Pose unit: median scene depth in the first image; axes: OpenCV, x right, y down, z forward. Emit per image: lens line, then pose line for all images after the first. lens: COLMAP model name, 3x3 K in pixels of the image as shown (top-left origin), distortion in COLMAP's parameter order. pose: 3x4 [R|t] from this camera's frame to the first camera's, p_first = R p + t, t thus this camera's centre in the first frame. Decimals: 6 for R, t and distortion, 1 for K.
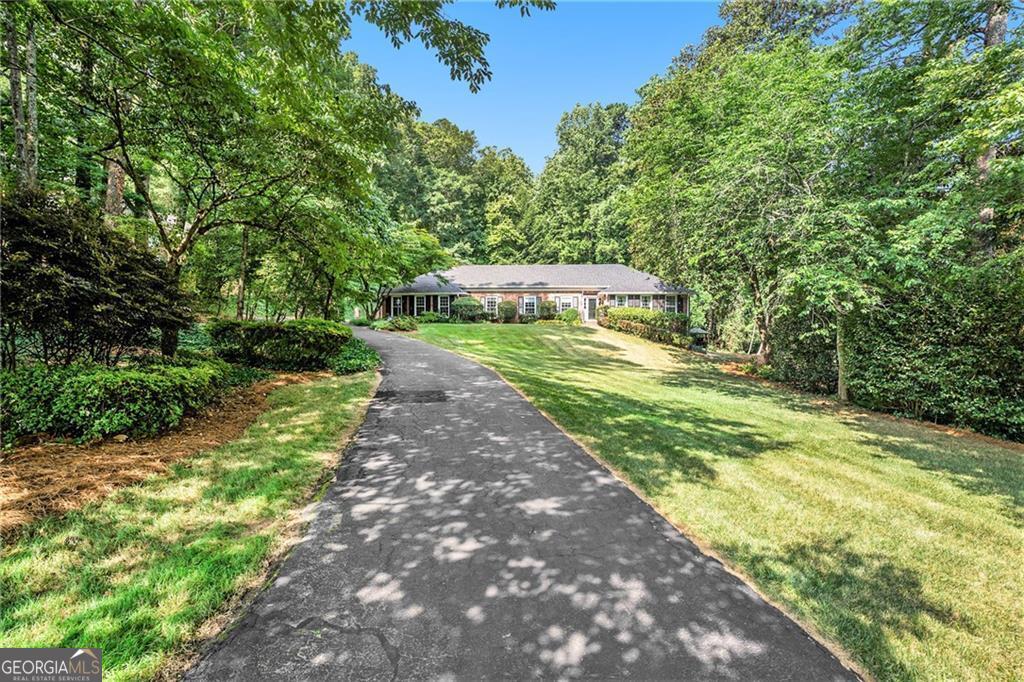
lens RADIAL K [[476.1, 0, 512.0], [0, 476.1, 341.0], [0, 0, 1]] dist [-0.015166, 0.000057]
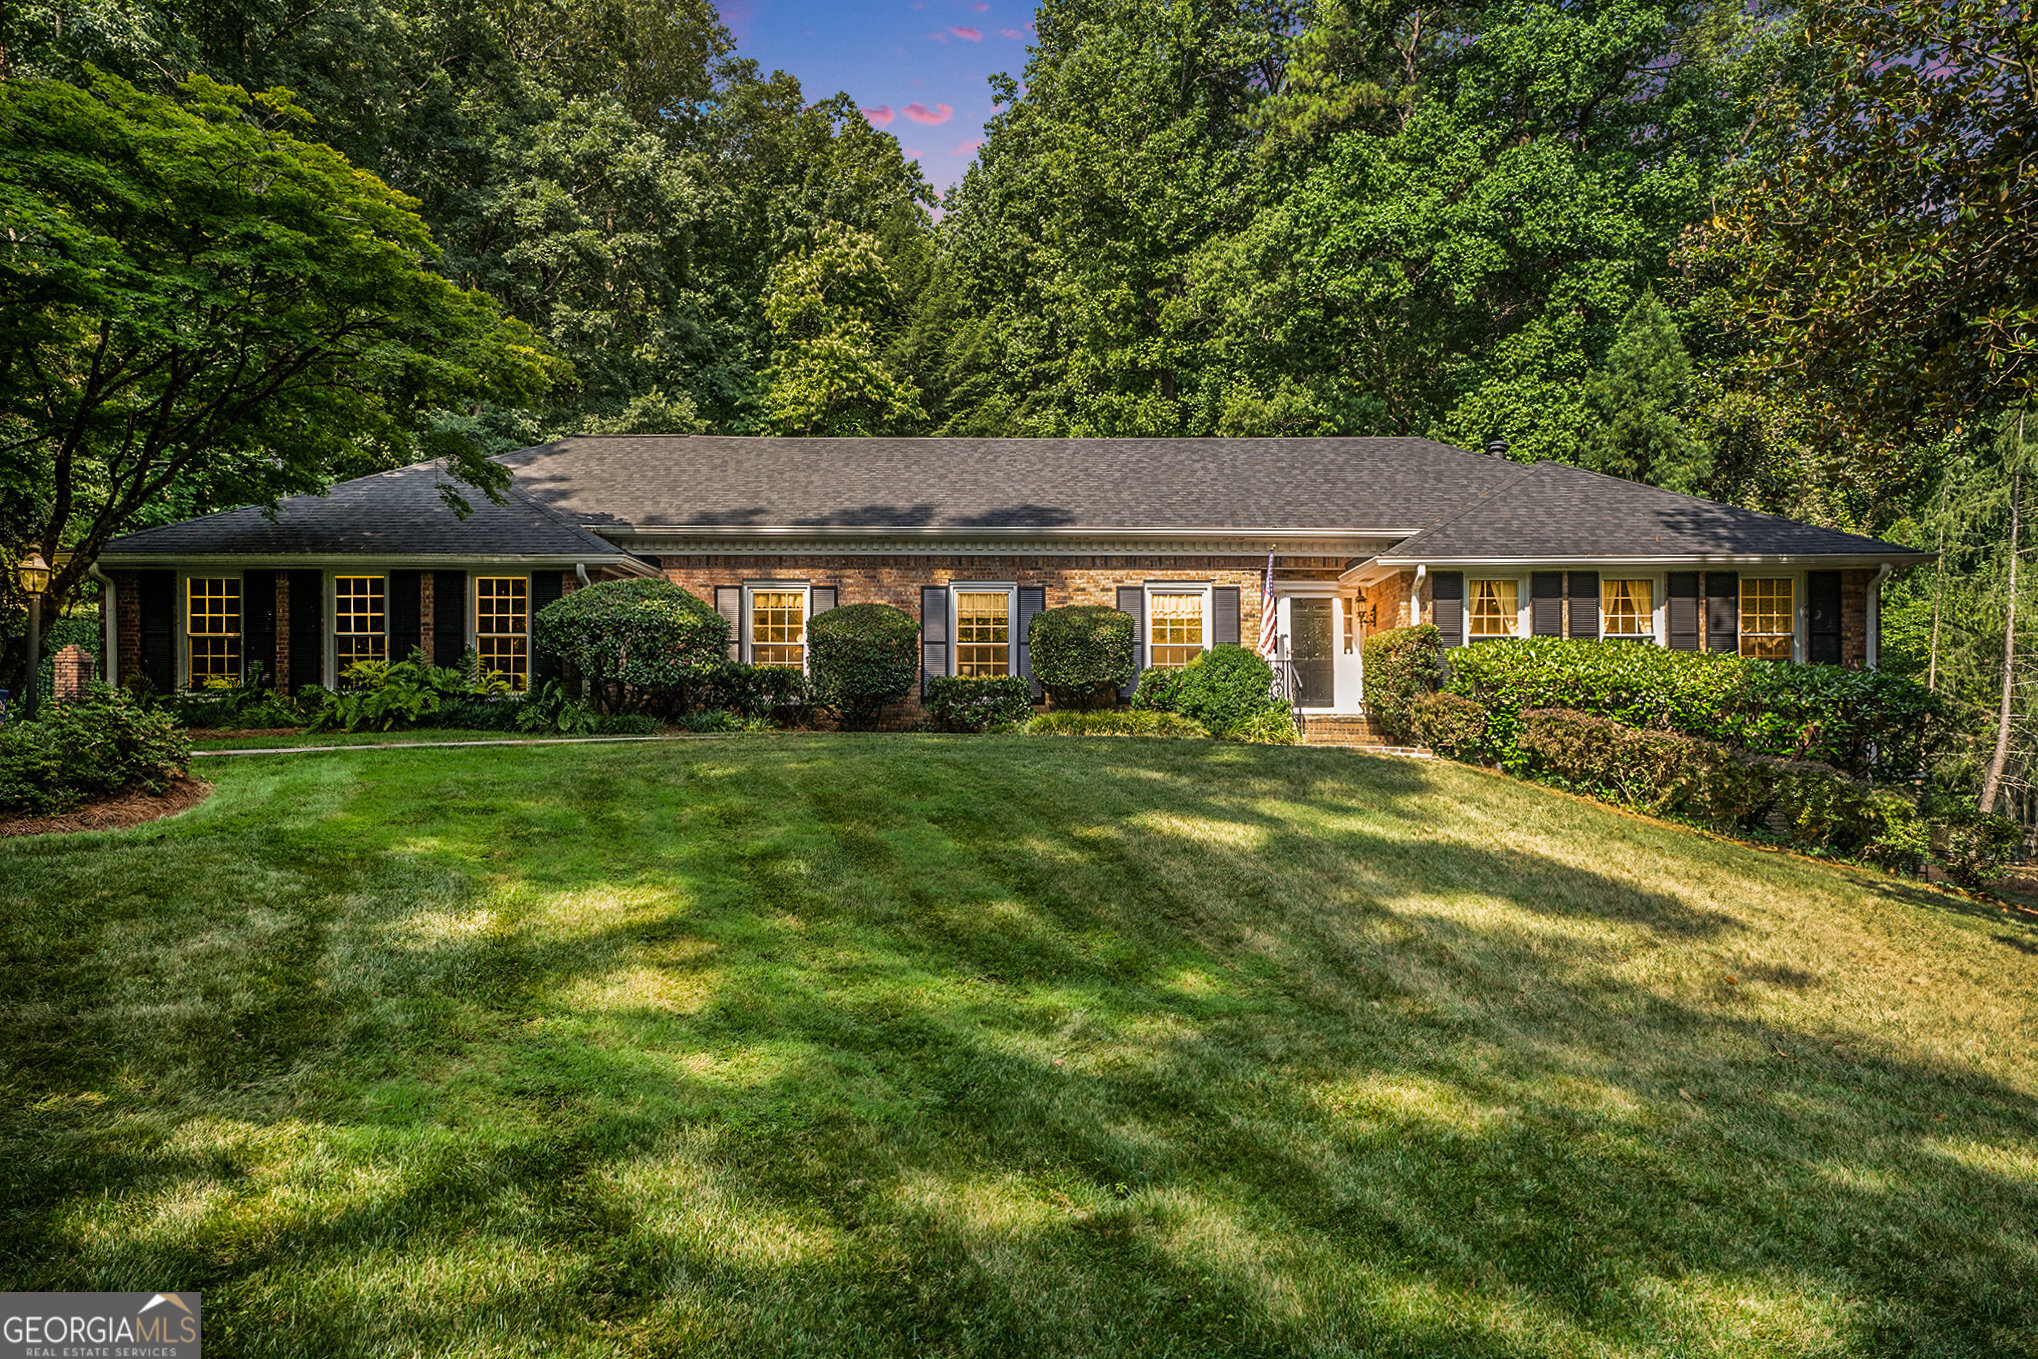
lens RADIAL K [[1689.1, 0, 1065.2], [0, 1689.1, 702.5], [0, 0, 1]] dist [0.277285, 0.001830]
pose [[0.993105, -0.001999, 0.117214, -0.009683], [0.007637, 0.998834, -0.047671, -0.014870], [-0.116983, 0.048237, 0.991962, 0.328905]]
